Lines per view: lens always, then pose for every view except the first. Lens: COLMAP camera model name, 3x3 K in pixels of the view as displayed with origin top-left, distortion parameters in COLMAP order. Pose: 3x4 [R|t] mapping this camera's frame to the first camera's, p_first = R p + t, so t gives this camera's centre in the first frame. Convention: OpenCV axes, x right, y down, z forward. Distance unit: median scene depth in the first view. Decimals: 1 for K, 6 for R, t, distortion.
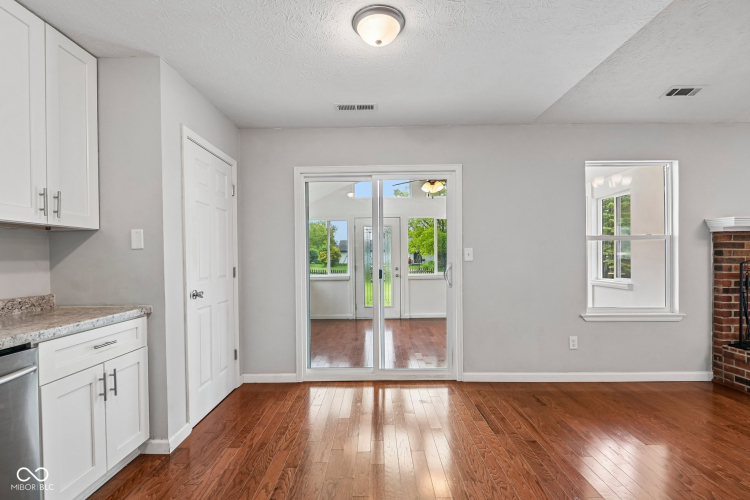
lens RADIAL K [[346.6, 0, 371.4], [0, 346.6, 258.9], [0, 0, 1]] dist [-0.002507, -0.005566]
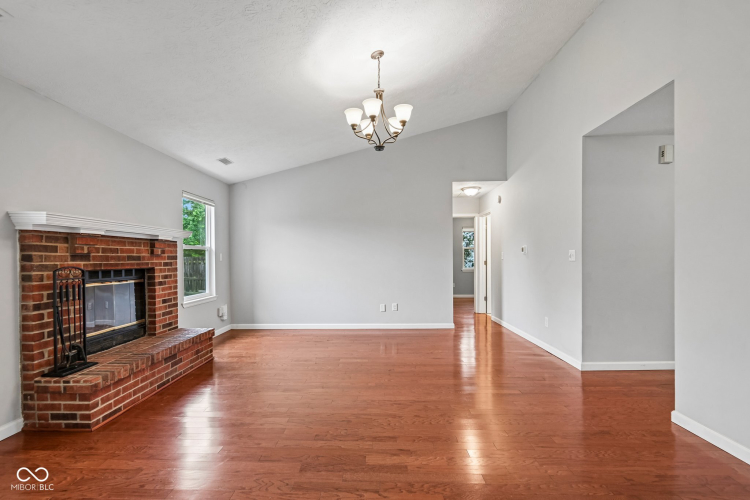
lens RADIAL K [[346.6, 0, 357.8], [0, 346.6, 257.9], [0, 0, 1]] dist [-0.002507, -0.005566]
pose [[0.028377, 0.007602, 0.999568, 0.269132], [0.018762, 0.999791, -0.008136, 0.001959], [-0.999421, 0.018985, 0.028229, 0.246343]]
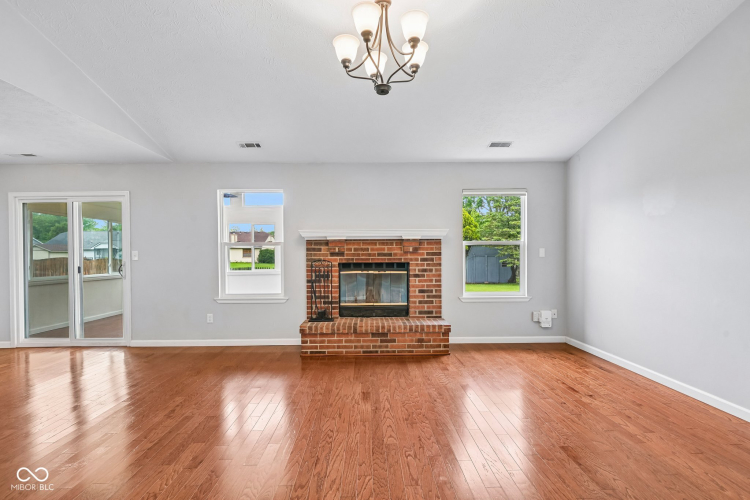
lens RADIAL K [[346.6, 0, 382.9], [0, 346.6, 260.4], [0, 0, 1]] dist [-0.002507, -0.005566]
pose [[0.998904, 0.001502, 0.046775, 1.237720], [-0.001651, 0.999994, 0.003134, 0.000421], [-0.046770, -0.003208, 0.998901, -0.447829]]
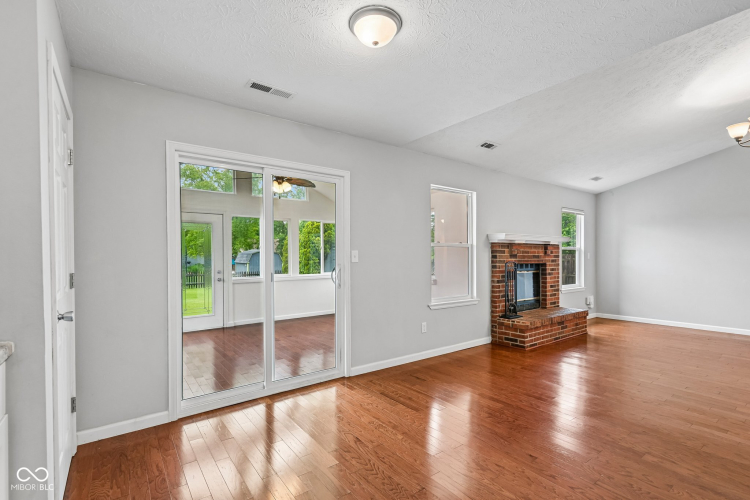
lens RADIAL K [[346.6, 0, 369.7], [0, 346.6, 259.7], [0, 0, 1]] dist [-0.002507, -0.005566]
pose [[0.793421, 0.001725, 0.608671, -0.341424], [0.000957, 0.999991, -0.004082, 0.001401], [-0.608673, 0.003821, 0.793412, 0.126587]]
